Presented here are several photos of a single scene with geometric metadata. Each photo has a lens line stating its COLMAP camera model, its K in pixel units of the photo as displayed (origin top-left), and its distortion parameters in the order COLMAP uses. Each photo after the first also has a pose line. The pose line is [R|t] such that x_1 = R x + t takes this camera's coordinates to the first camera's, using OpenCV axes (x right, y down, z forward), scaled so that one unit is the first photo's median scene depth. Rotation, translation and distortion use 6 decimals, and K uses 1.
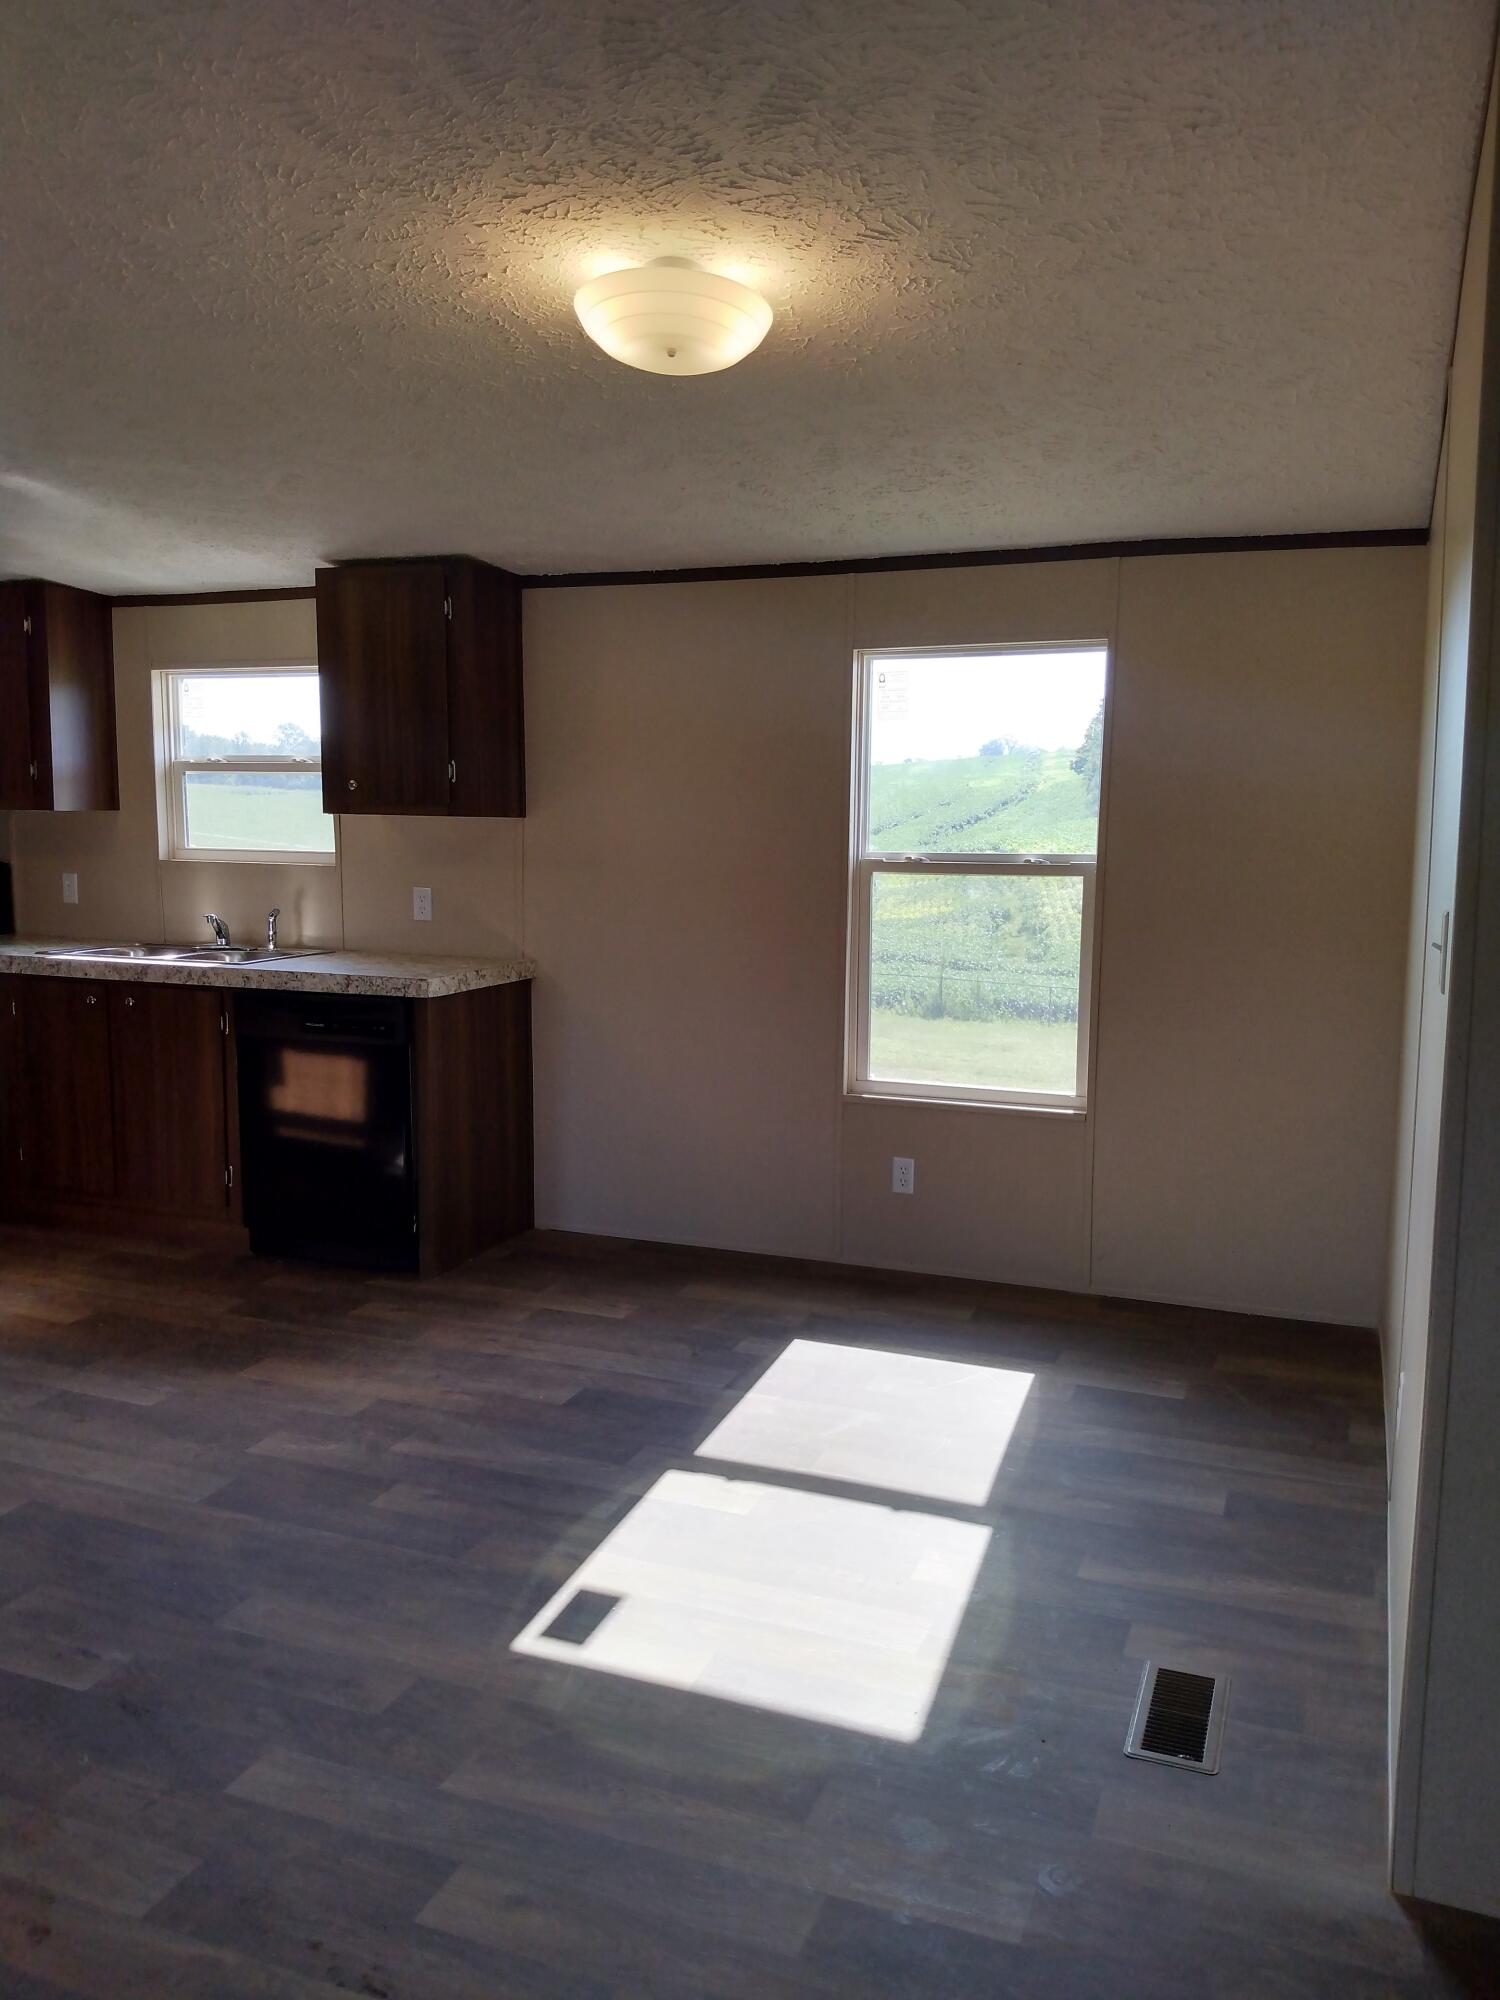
lens RADIAL K [[1570.2, 0, 782.4], [0, 1570.2, 1051.1], [0, 0, 1]] dist [0.032766, -0.049204]
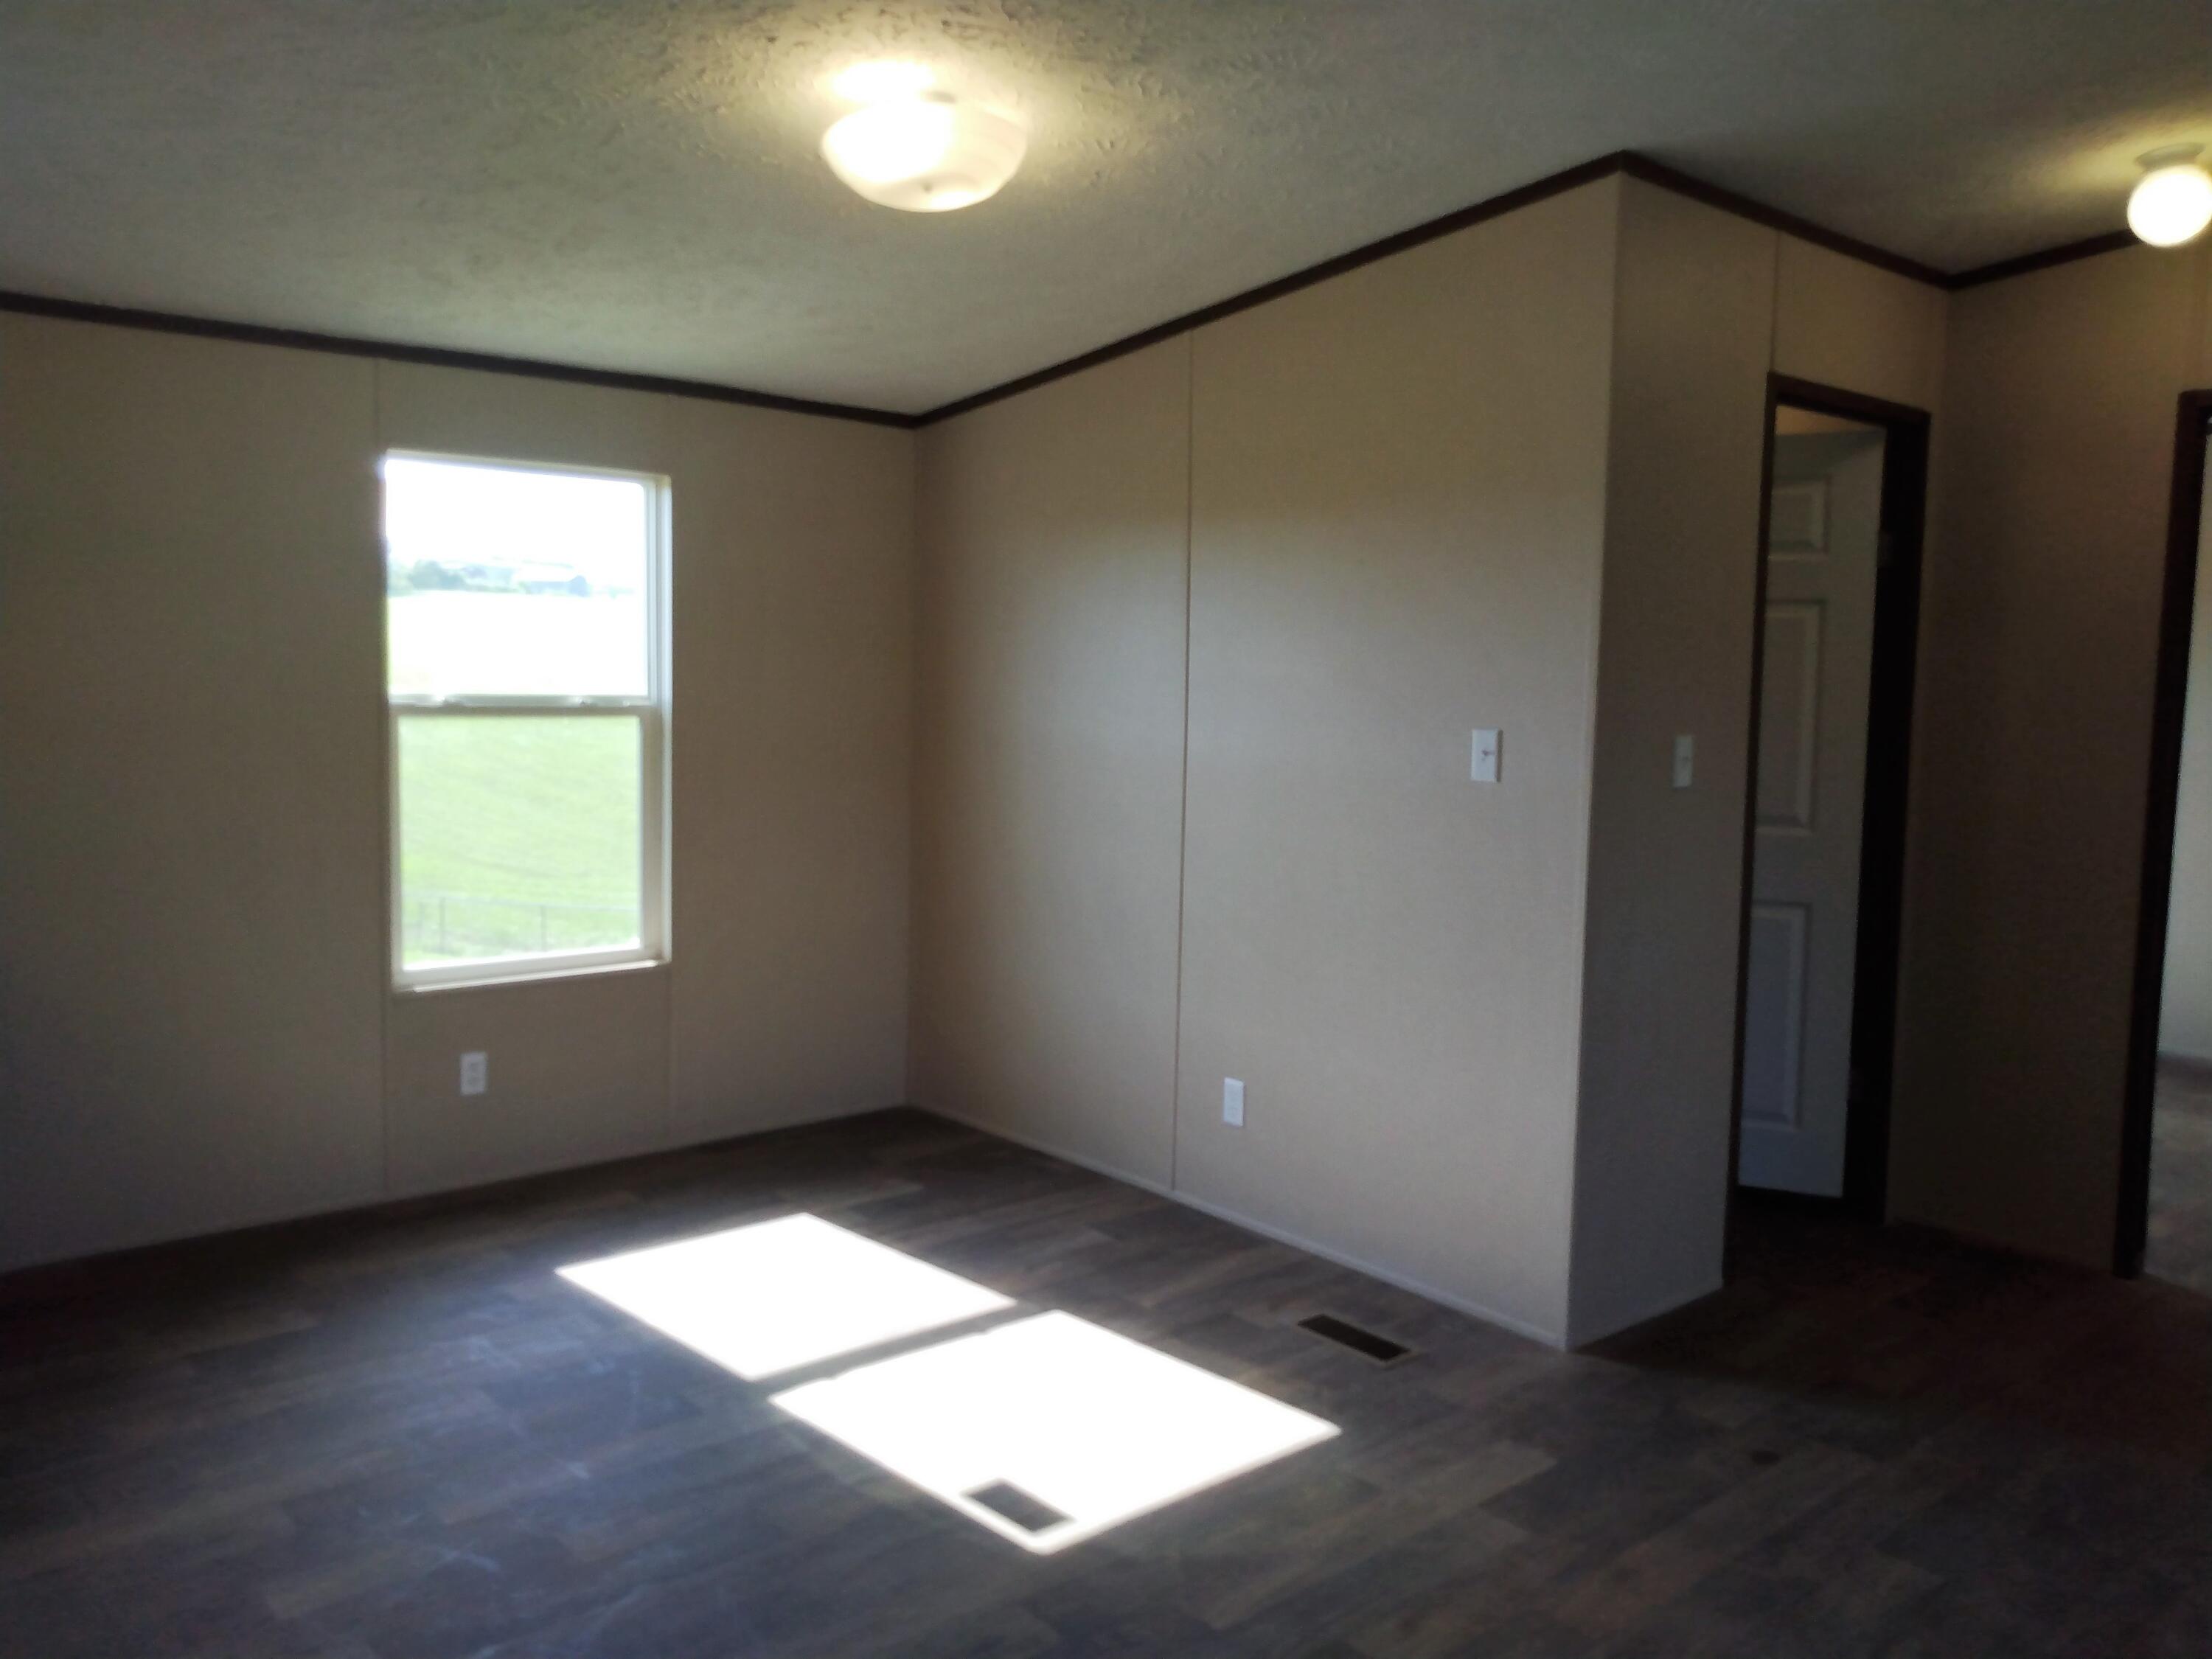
lens RADIAL K [[1736.6, 0, 1094.6], [0, 1736.6, 831.5], [0, 0, 1]] dist [0.032766, -0.049204]
pose [[0.499010, -0.107984, 0.859842, -0.829654], [0.134987, 0.989781, 0.045962, -0.074249], [-0.856018, 0.093132, 0.508487, 0.318262]]
